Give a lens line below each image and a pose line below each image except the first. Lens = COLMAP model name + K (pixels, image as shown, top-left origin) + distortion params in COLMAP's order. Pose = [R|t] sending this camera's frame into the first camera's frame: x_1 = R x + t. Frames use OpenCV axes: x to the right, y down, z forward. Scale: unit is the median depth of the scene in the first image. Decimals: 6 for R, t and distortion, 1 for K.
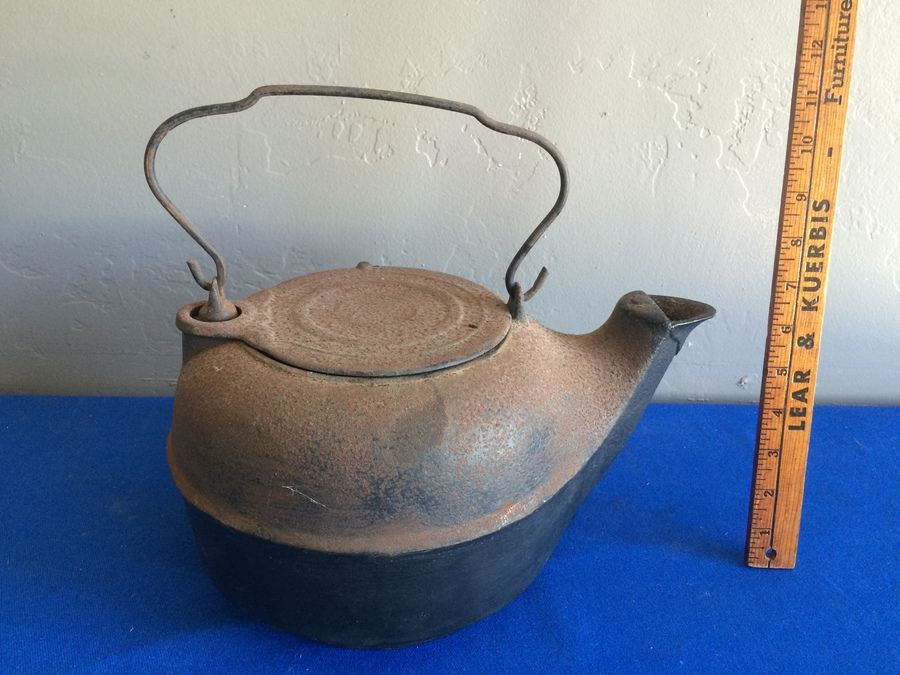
lens RADIAL K [[766.2, 0, 450.0], [0, 766.2, 337.5], [0, 0, 1]] dist [0.077531, -0.111037]
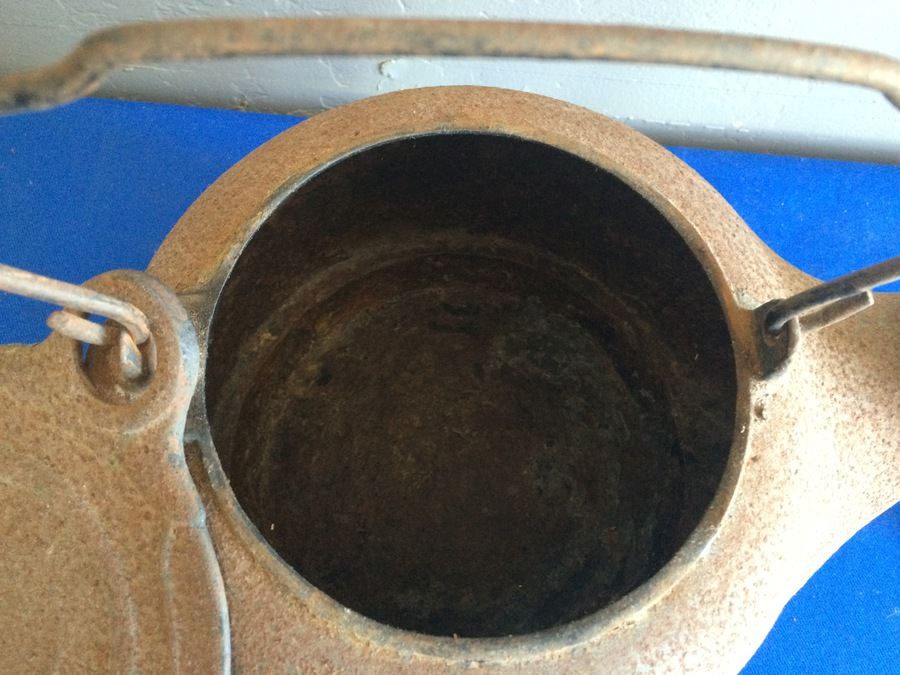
lens RADIAL K [[777.7, 0, 450.0], [0, 777.7, 337.5], [0, 0, 1]] dist [0.069890, -0.111413]
pose [[0.995561, 0.090278, -0.026597, -0.118060], [-0.046435, 0.716984, 0.695541, -0.448025], [0.081862, -0.691219, 0.717994, 0.773673]]
